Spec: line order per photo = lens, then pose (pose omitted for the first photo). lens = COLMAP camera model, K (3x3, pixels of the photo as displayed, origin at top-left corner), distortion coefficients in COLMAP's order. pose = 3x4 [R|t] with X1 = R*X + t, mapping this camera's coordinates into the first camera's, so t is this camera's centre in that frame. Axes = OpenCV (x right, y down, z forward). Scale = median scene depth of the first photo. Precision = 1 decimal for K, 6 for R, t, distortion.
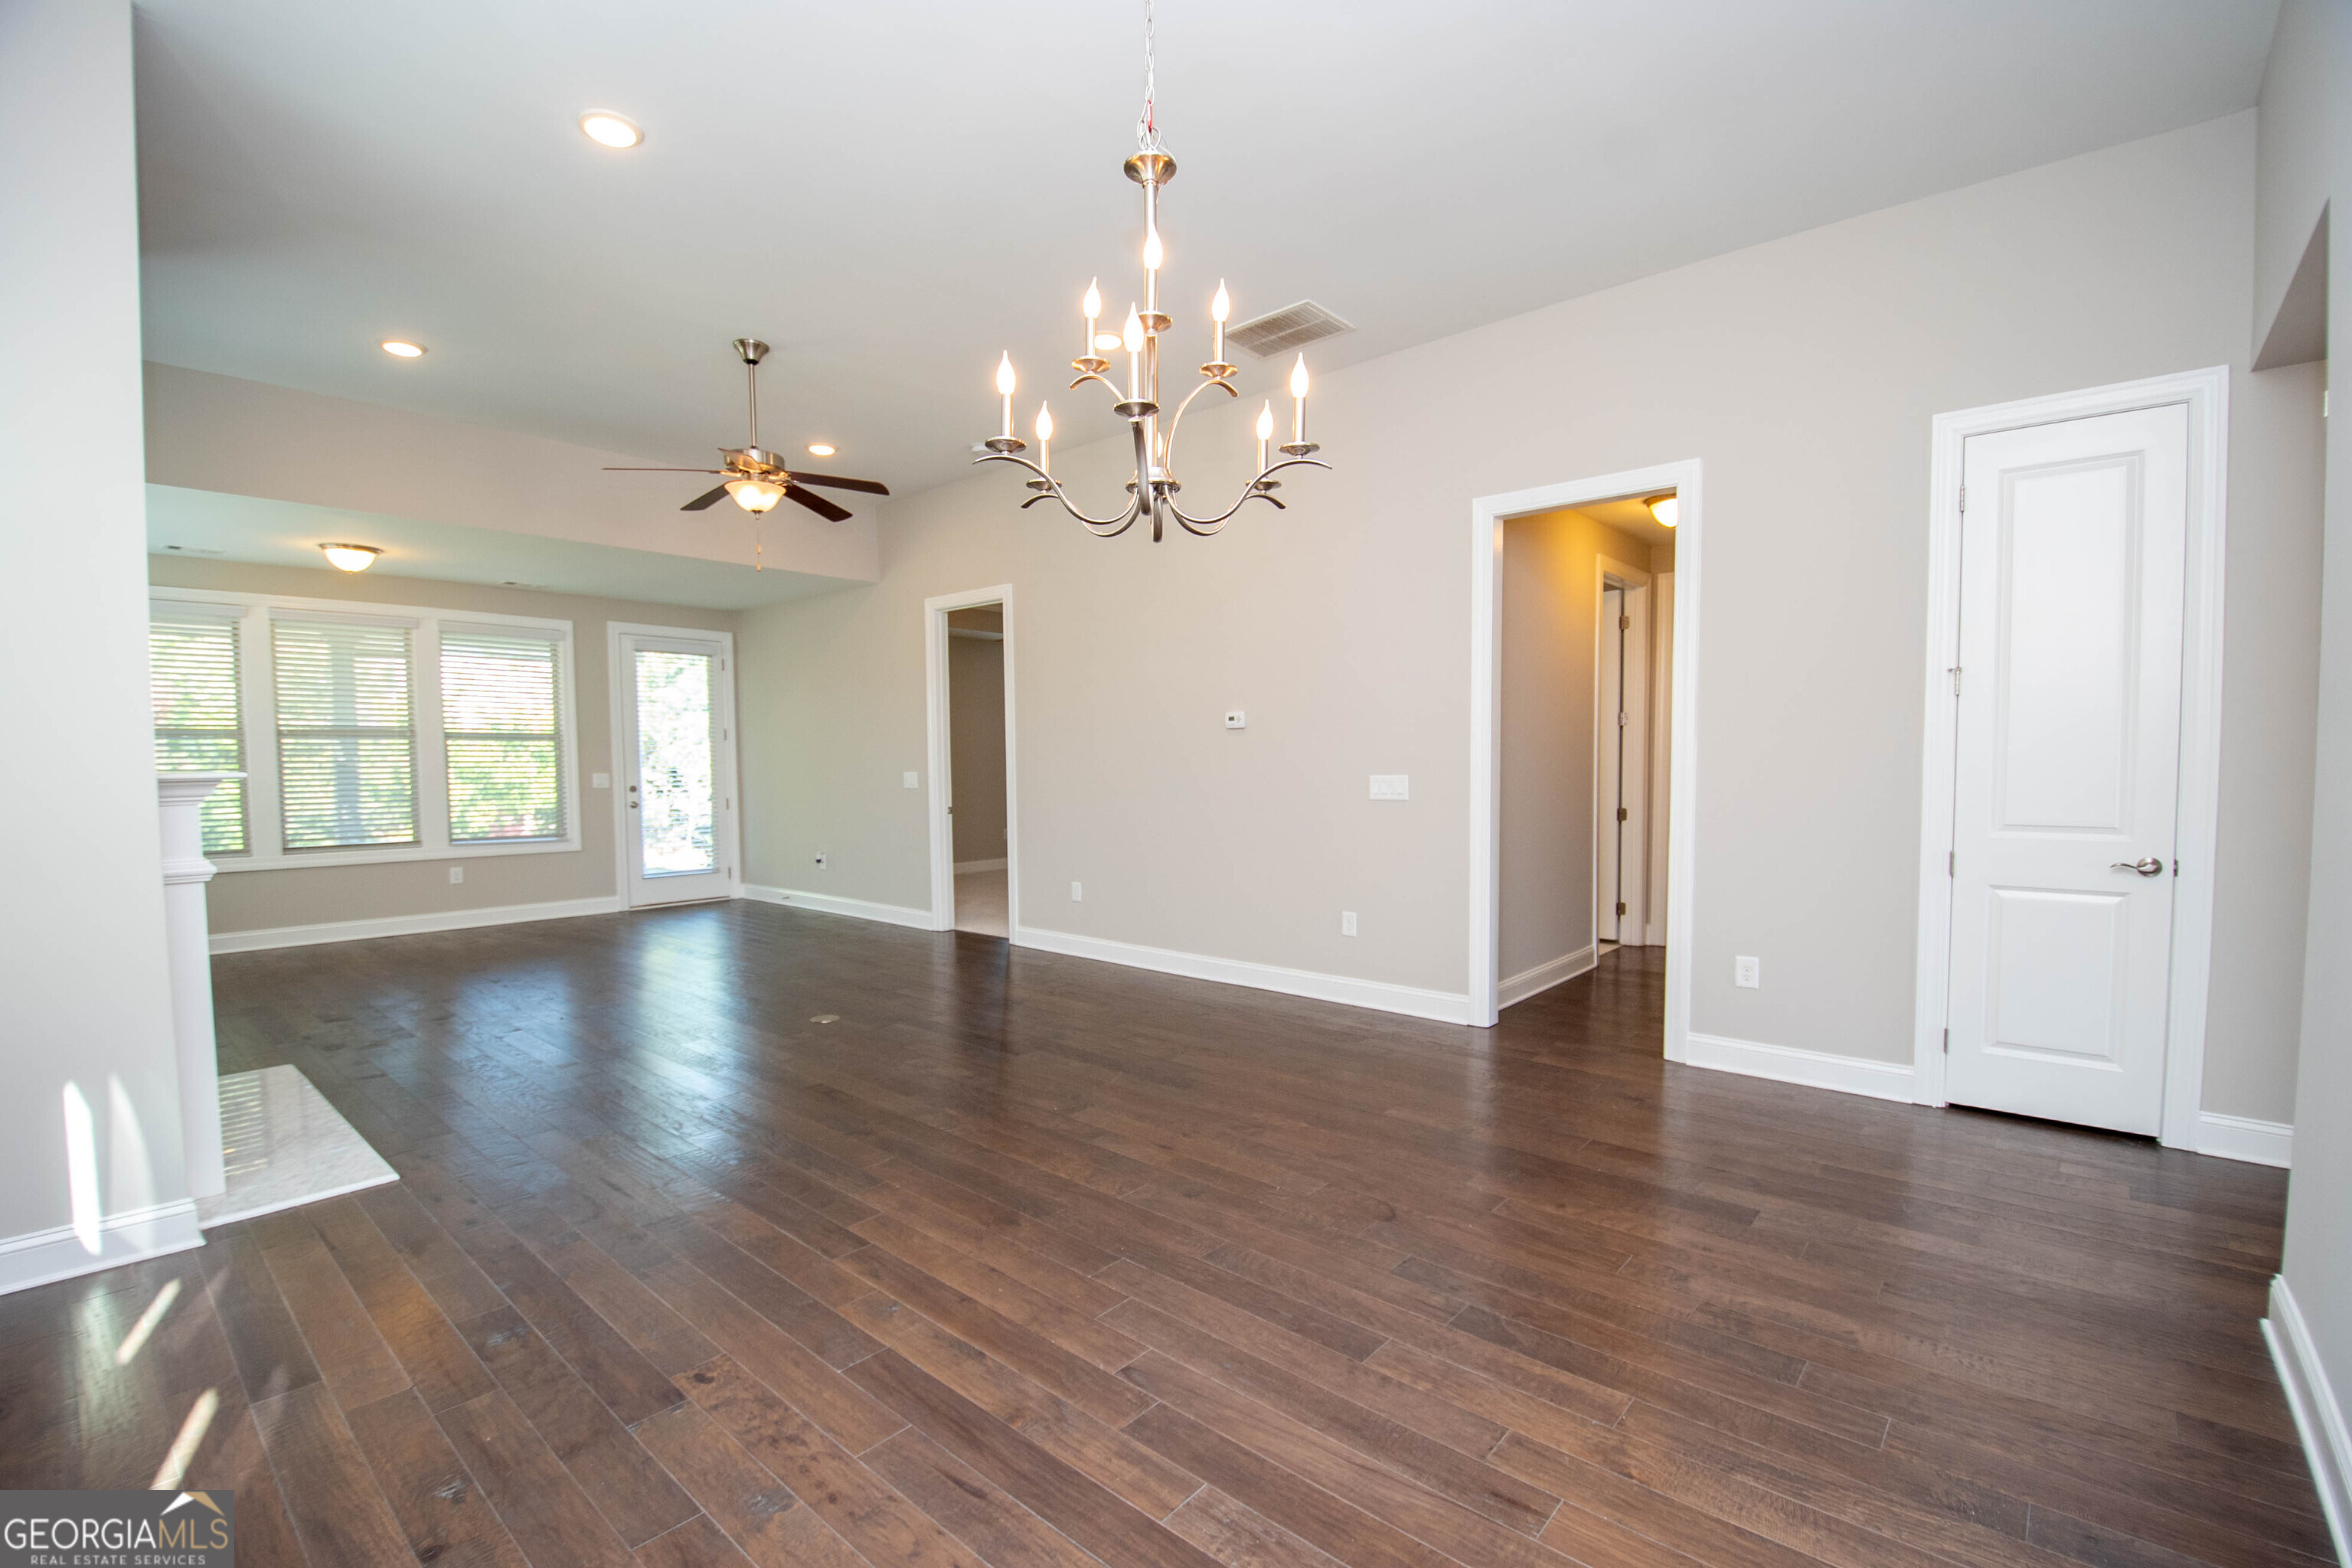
lens RADIAL K [[1040.2, 0, 1179.3], [0, 1040.2, 807.2], [0, 0, 1]] dist [-0.000247, -0.015455]
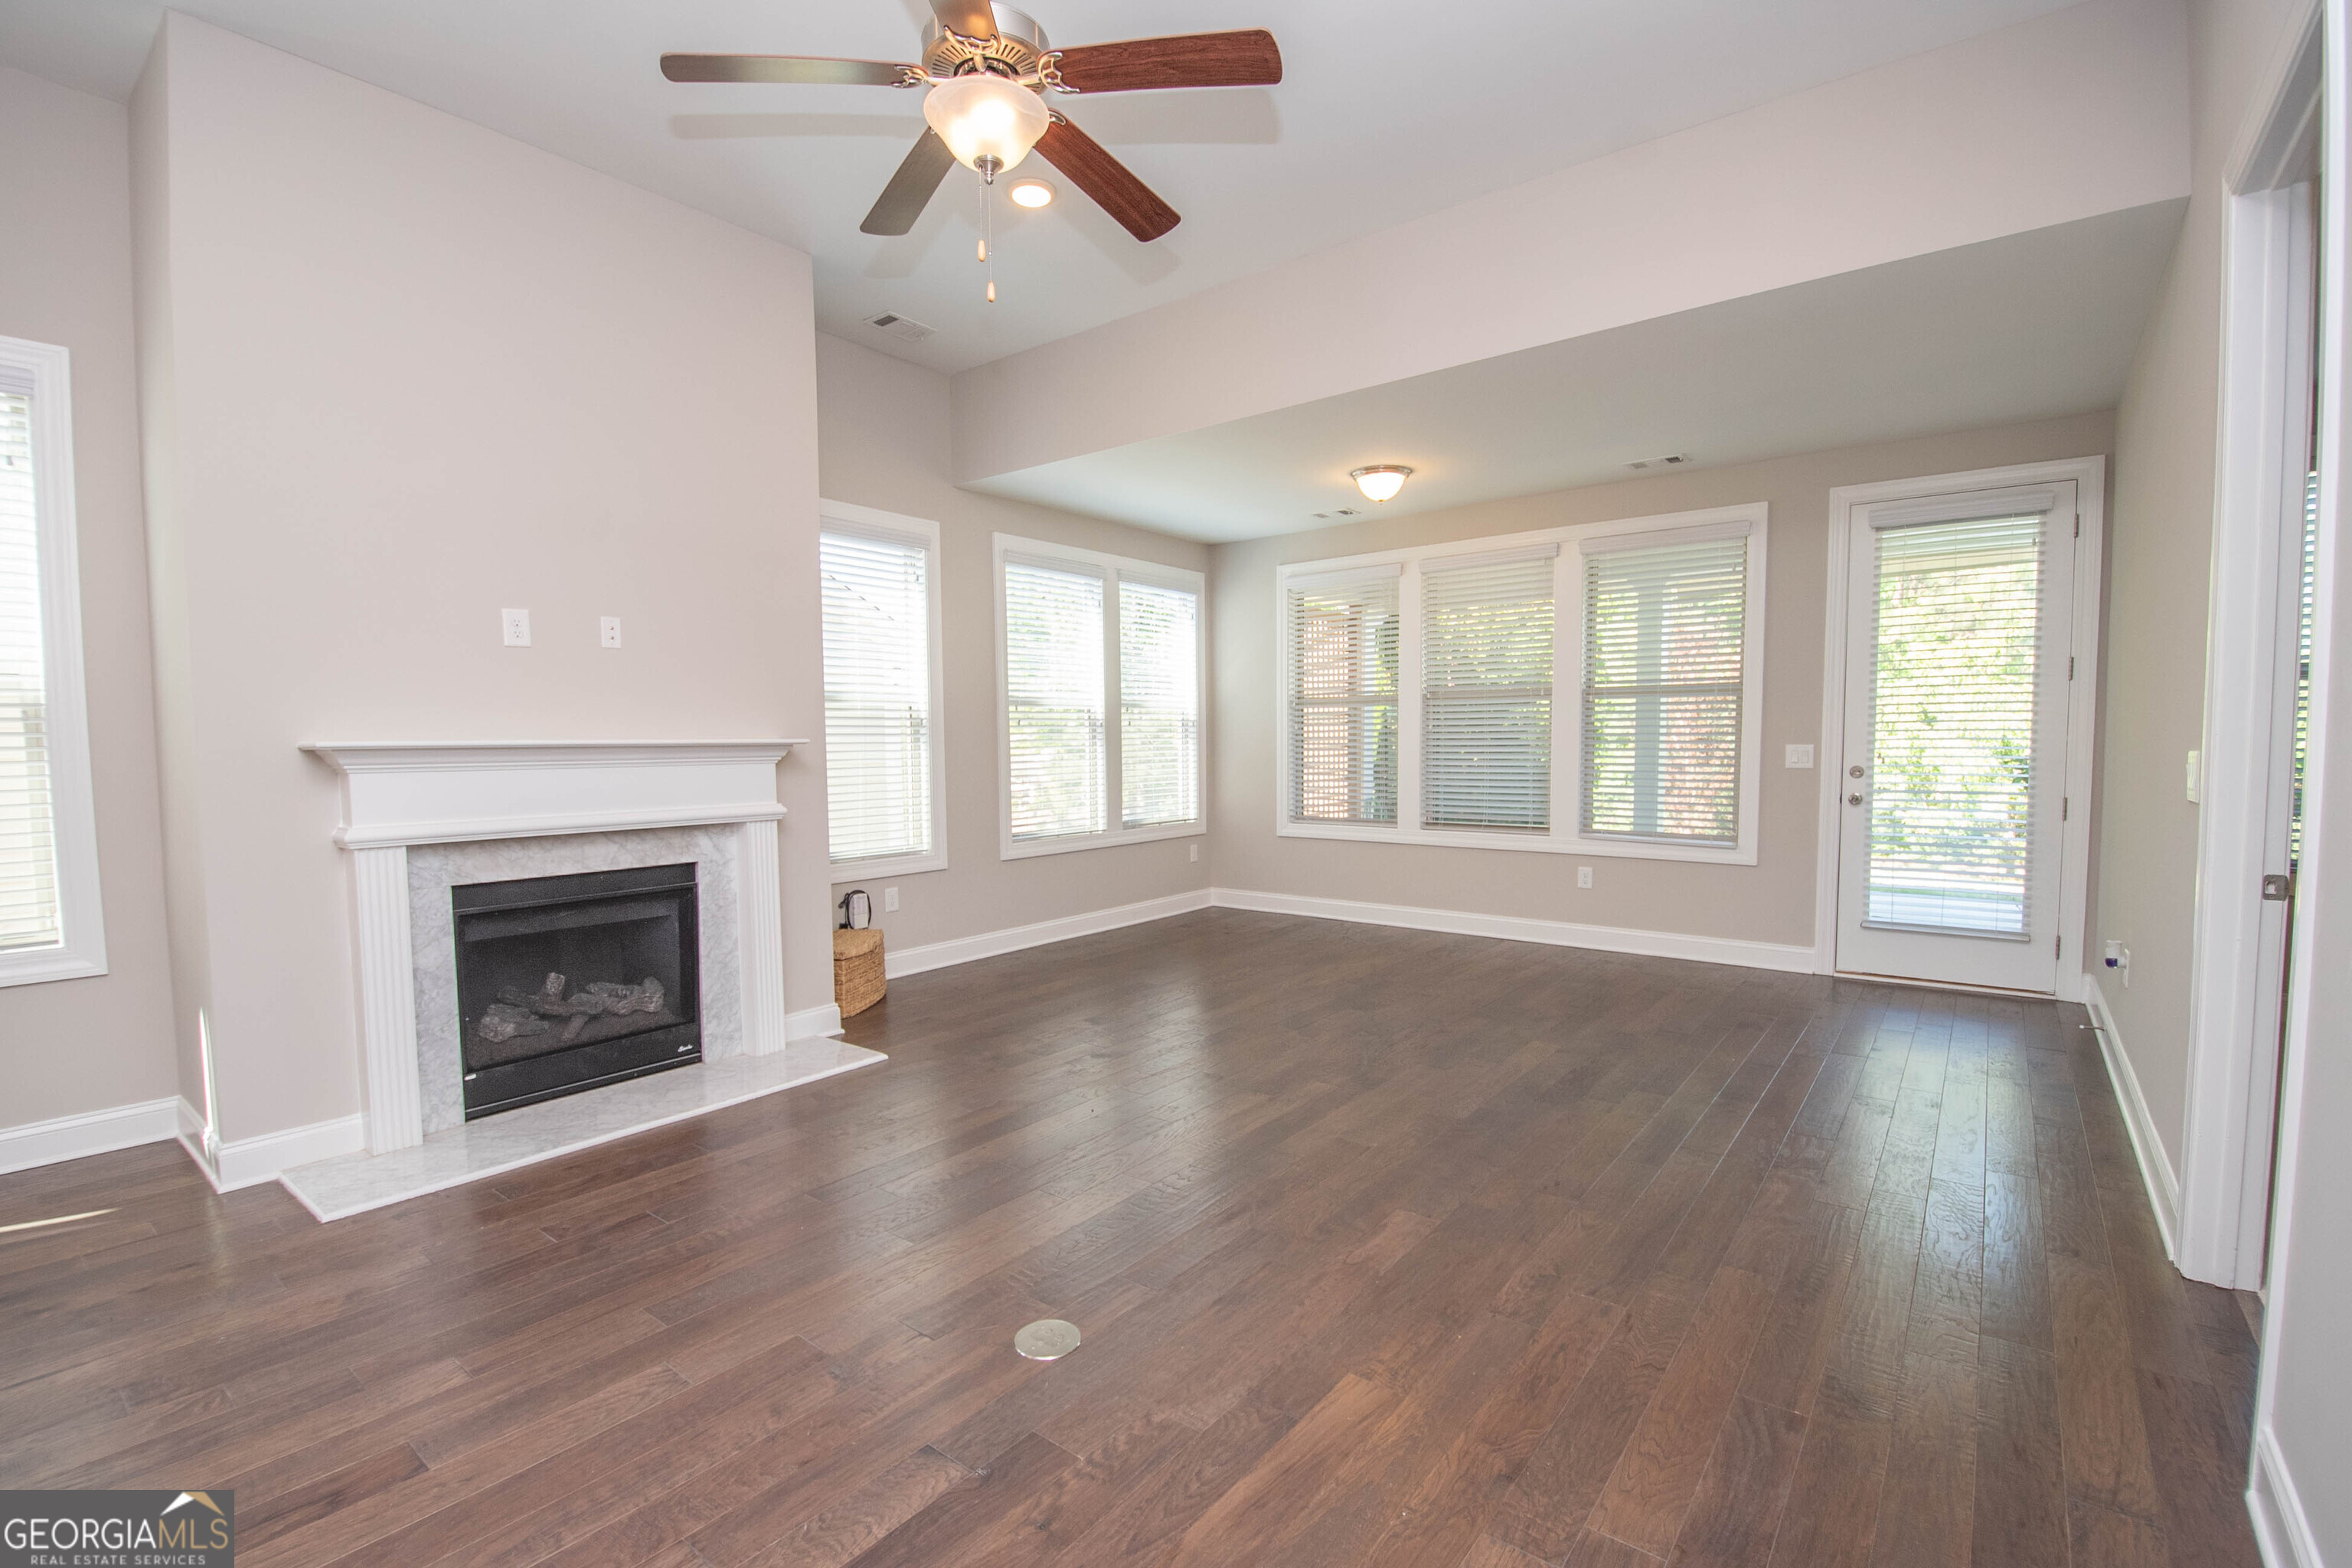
lens RADIAL K [[1040.2, 0, 1179.3], [0, 1040.2, 807.2], [0, 0, 1]] dist [-0.000247, -0.015455]
pose [[0.046381, 0.072789, -0.996268, 0.038410], [-0.036180, 0.996810, 0.071144, -0.026025], [0.998268, 0.032745, 0.048867, 0.606781]]
